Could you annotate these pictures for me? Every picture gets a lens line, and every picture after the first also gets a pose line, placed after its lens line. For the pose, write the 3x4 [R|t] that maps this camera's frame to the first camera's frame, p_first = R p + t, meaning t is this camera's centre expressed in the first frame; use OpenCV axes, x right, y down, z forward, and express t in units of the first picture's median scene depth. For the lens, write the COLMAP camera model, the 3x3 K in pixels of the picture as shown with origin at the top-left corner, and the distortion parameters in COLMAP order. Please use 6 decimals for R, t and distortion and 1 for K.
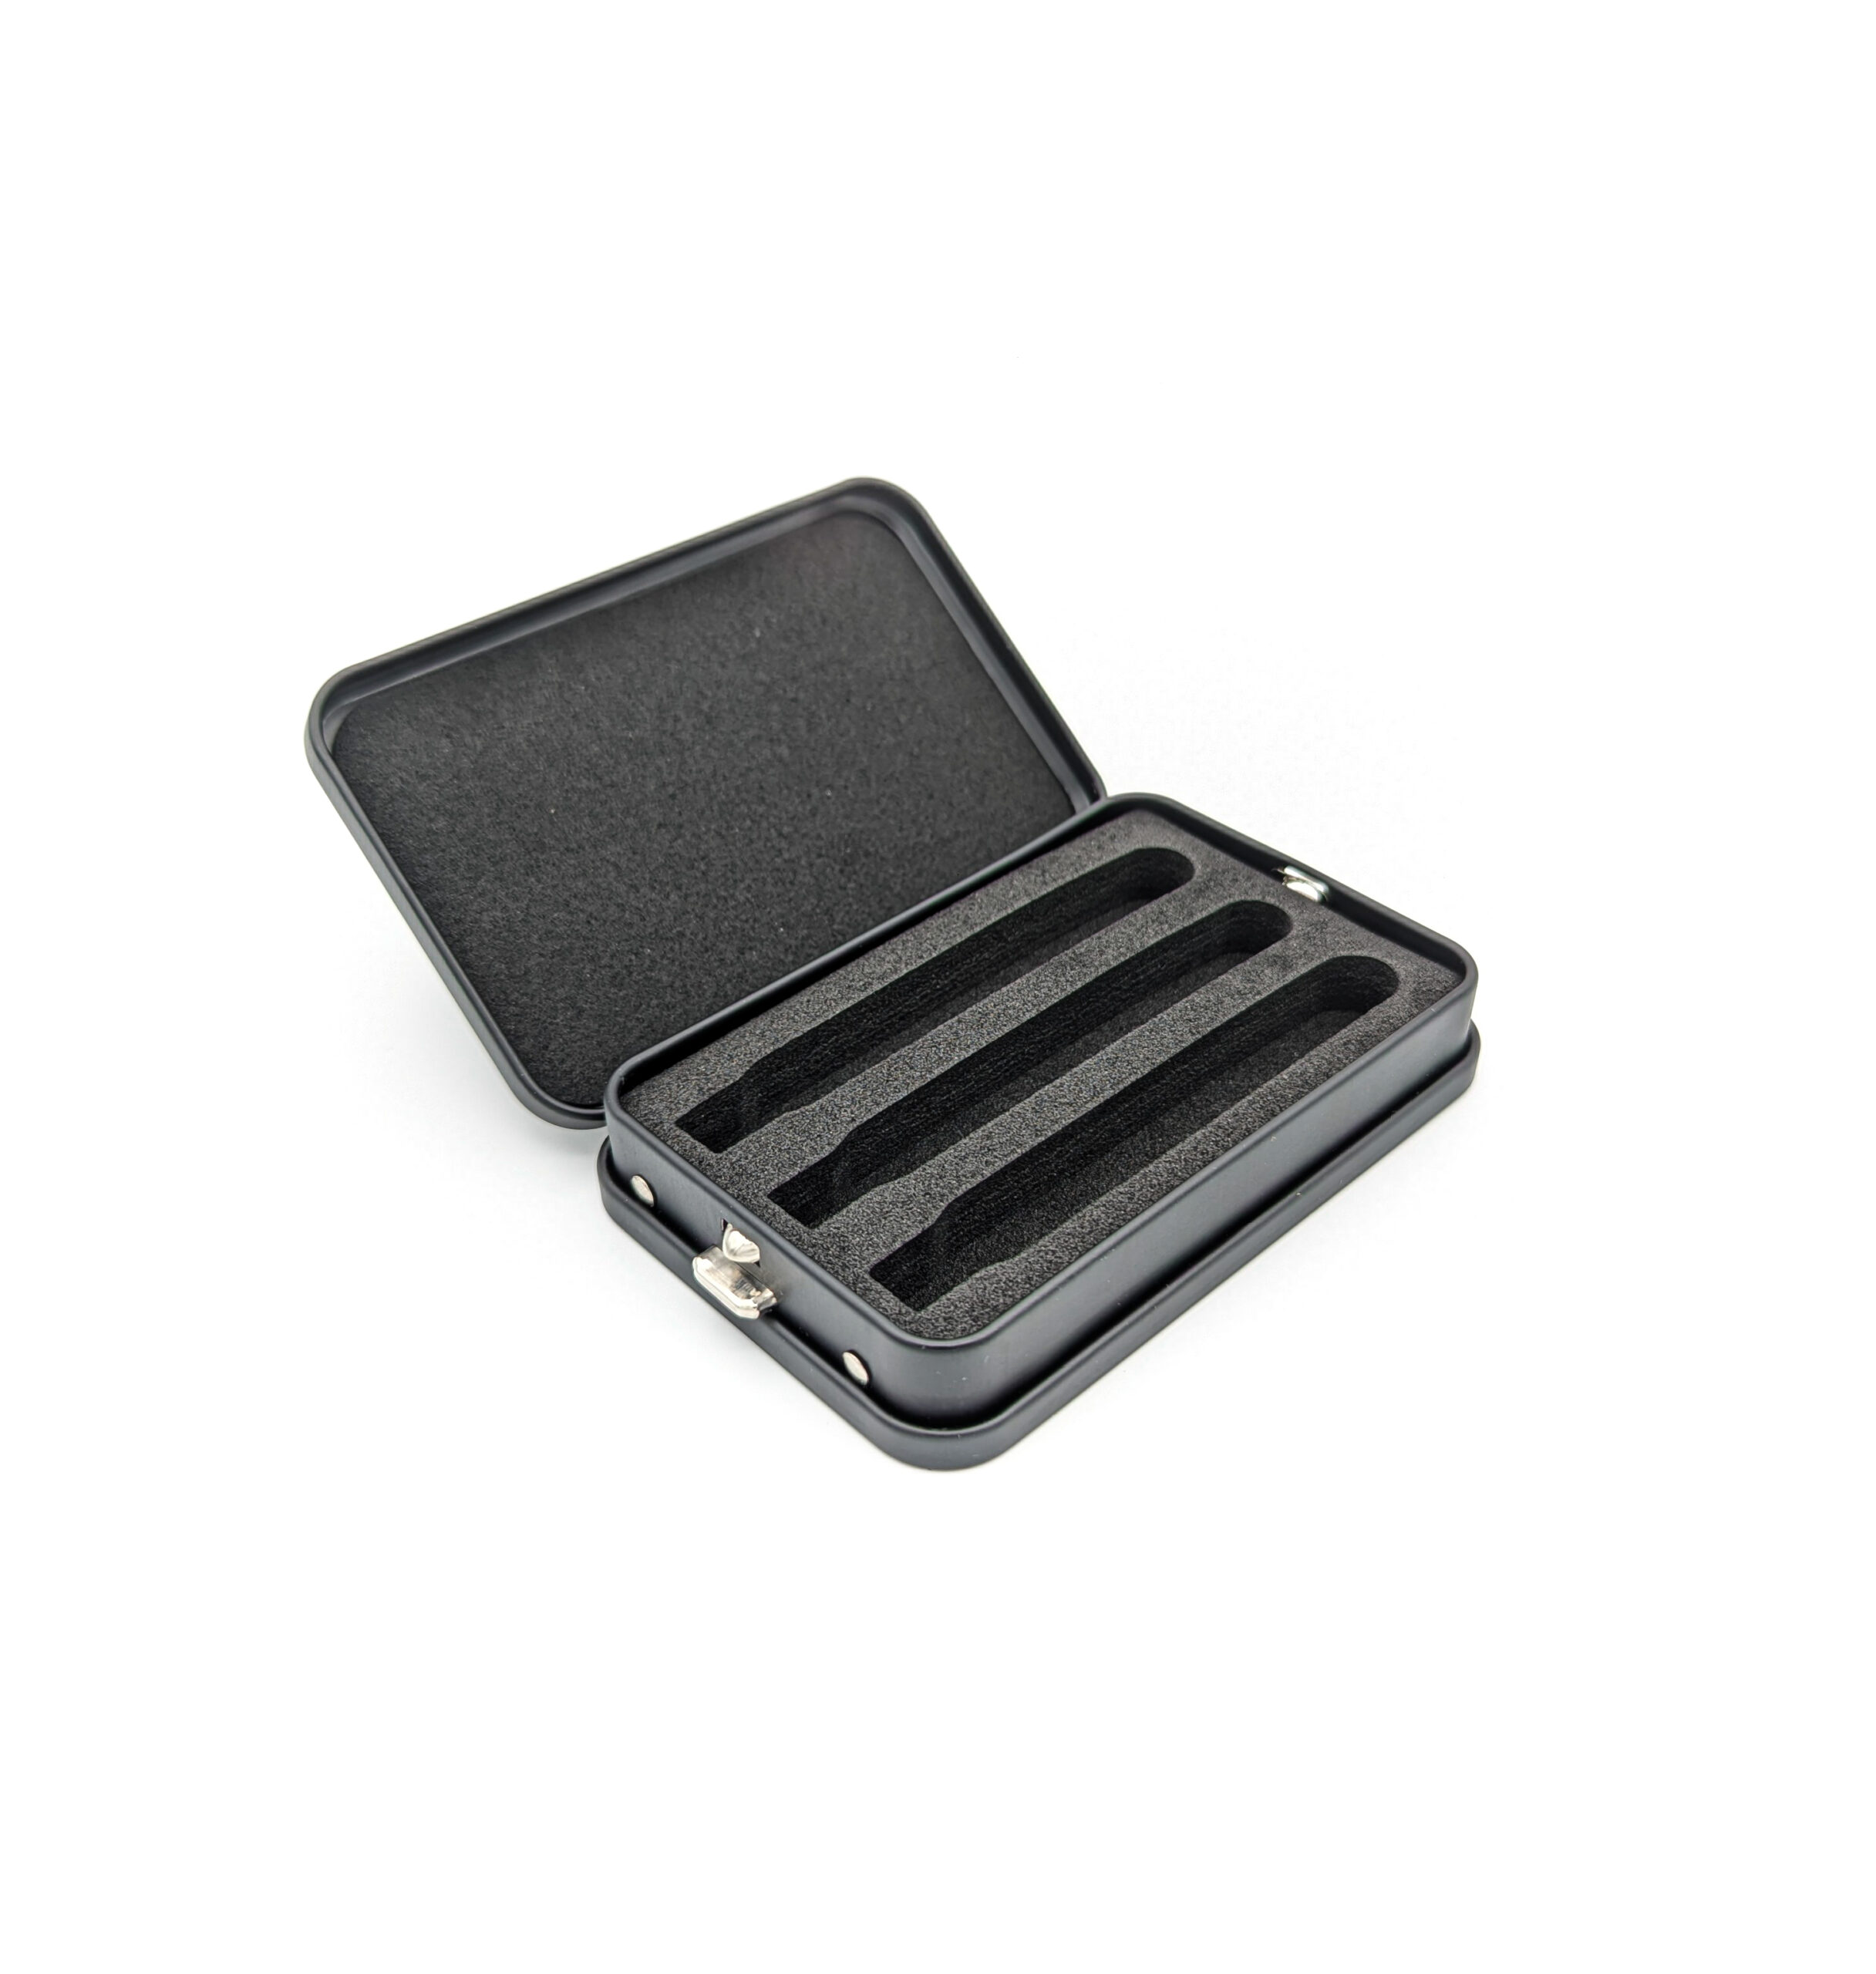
lens RADIAL K [[2007.4, 0, 967.4], [0, 2007.4, 927.1], [0, 0, 1]] dist [0.095132, -0.010241]
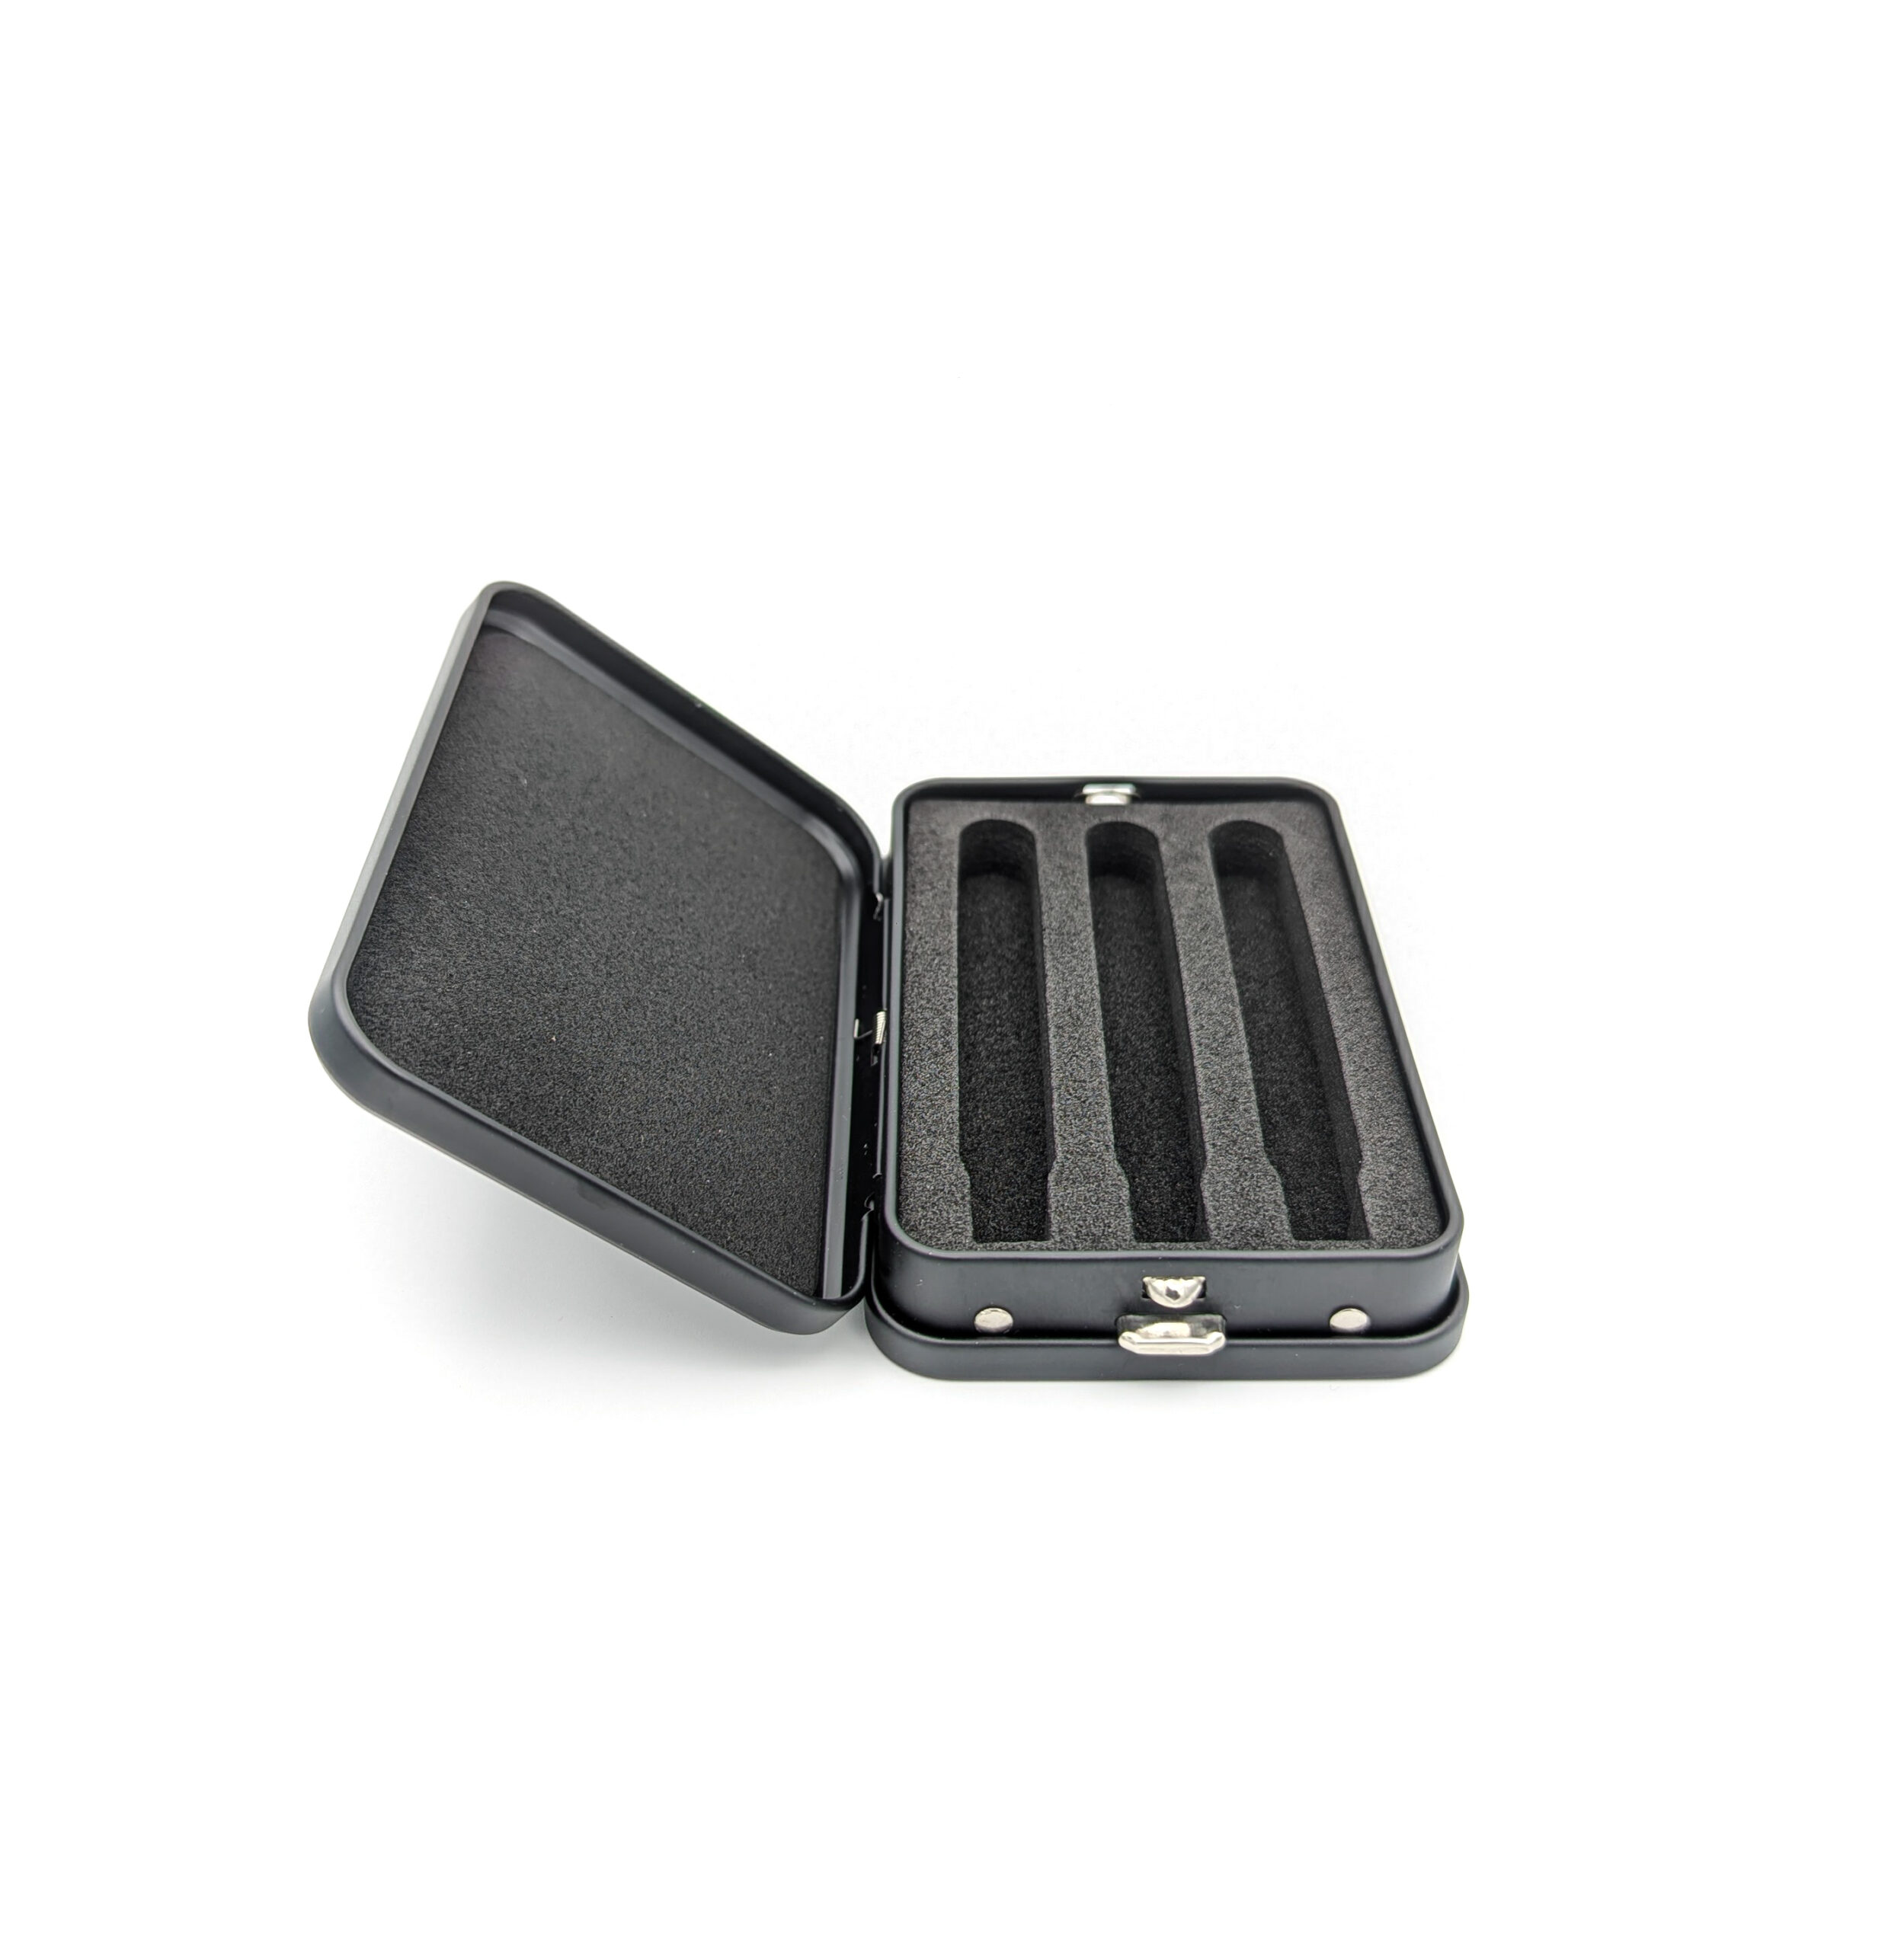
lens RADIAL K [[2084.5, 0, 952.0], [0, 2084.5, 975.0], [0, 0, 1]] dist [0.003475, 0.000192]
pose [[0.683315, -0.424969, 0.593702, -0.593768], [0.422501, 0.893327, 0.153166, -0.143630], [-0.595461, 0.146179, 0.789973, 0.221700]]
